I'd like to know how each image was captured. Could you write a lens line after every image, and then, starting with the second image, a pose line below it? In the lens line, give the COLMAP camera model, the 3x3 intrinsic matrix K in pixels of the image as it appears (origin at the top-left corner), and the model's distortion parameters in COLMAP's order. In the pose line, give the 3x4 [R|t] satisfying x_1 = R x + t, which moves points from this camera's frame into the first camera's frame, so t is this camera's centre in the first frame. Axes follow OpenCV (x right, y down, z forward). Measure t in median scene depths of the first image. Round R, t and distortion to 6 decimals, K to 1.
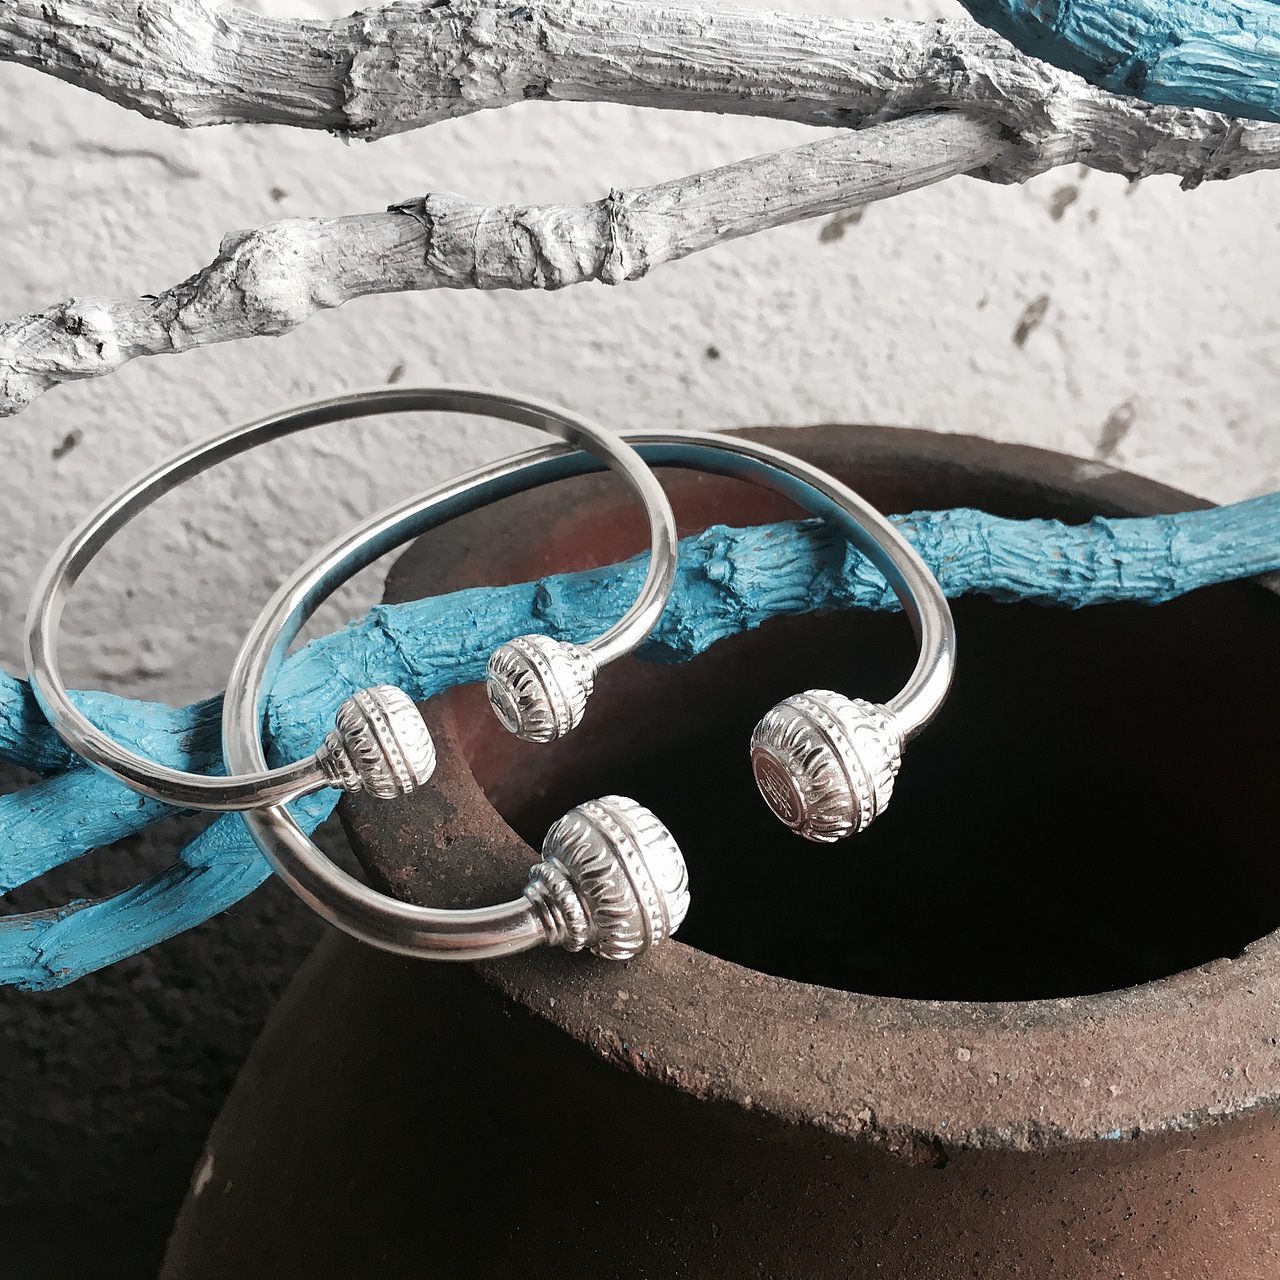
lens RADIAL K [[1448.8, 0, 644.3], [0, 1448.8, 662.5], [0, 0, 1]] dist [0.061626, -0.140304]
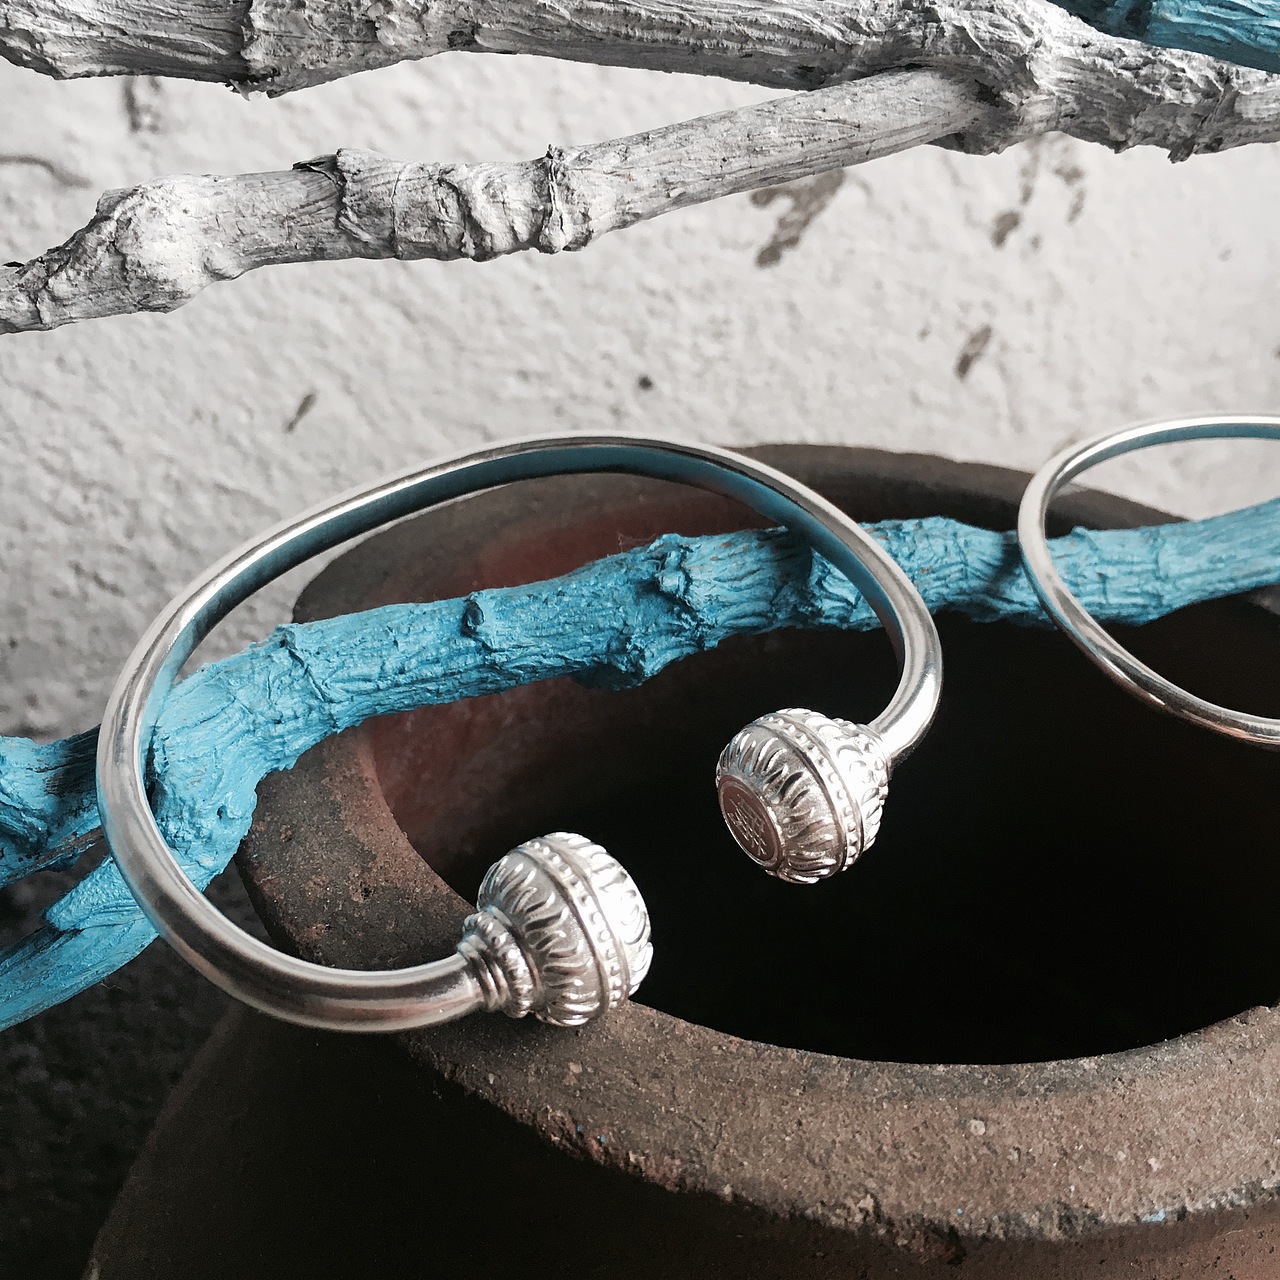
lens RADIAL K [[1448.8, 0, 644.3], [0, 1448.8, 662.5], [0, 0, 1]] dist [0.061626, -0.140304]
pose [[0.998324, -0.011547, 0.056701, -0.018513], [0.014450, 0.998591, -0.051060, 0.034066], [-0.056031, 0.051794, 0.997085, 0.129853]]
